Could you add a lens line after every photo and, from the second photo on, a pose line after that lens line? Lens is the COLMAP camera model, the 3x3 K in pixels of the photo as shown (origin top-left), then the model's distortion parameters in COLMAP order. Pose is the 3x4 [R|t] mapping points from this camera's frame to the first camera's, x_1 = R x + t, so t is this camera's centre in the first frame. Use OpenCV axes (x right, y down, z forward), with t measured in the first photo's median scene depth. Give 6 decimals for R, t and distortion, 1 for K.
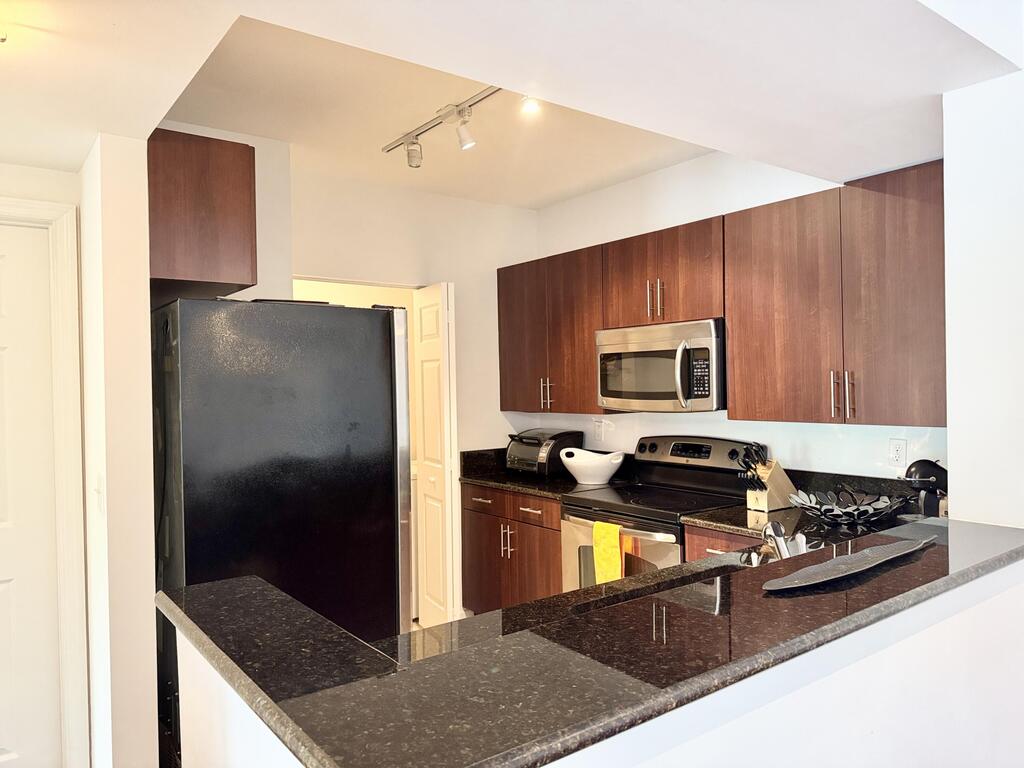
lens RADIAL K [[714.6, 0, 513.4], [0, 714.6, 380.1], [0, 0, 1]] dist [0.030852, -0.028024]
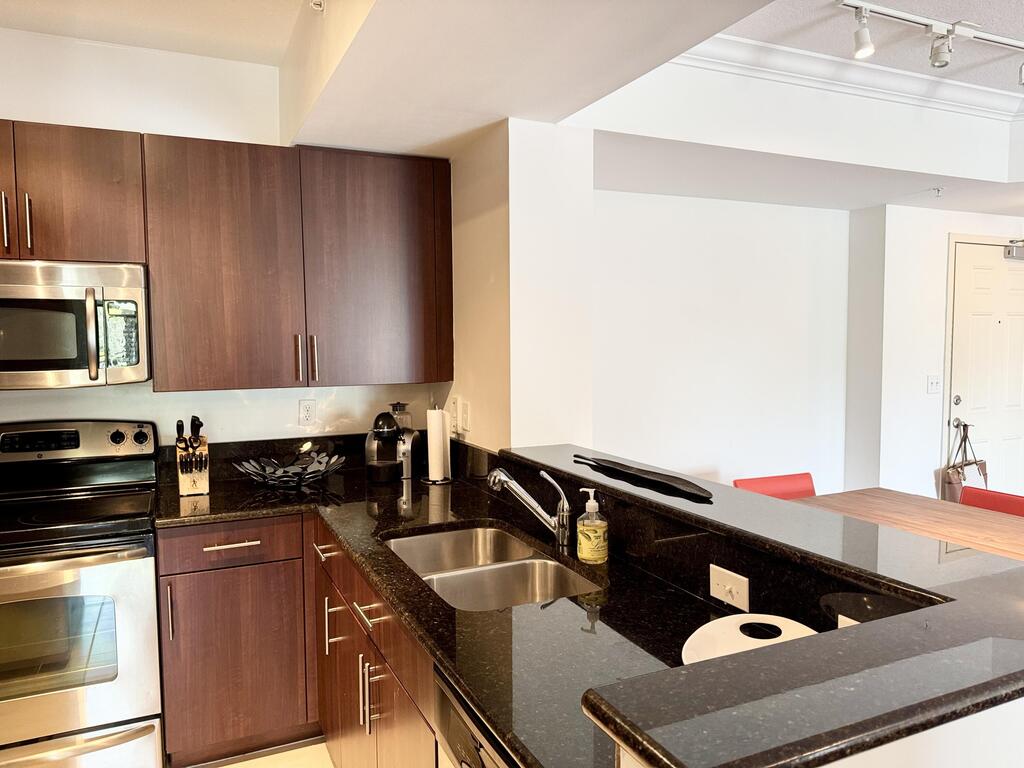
lens RADIAL K [[714.6, 0, 514.0], [0, 714.6, 383.2], [0, 0, 1]] dist [0.030852, -0.028024]
pose [[0.212152, -0.040277, 0.976406, -0.421125], [-0.000553, 0.999145, 0.041335, 0.012171], [-0.977236, -0.009309, 0.211949, 0.452509]]
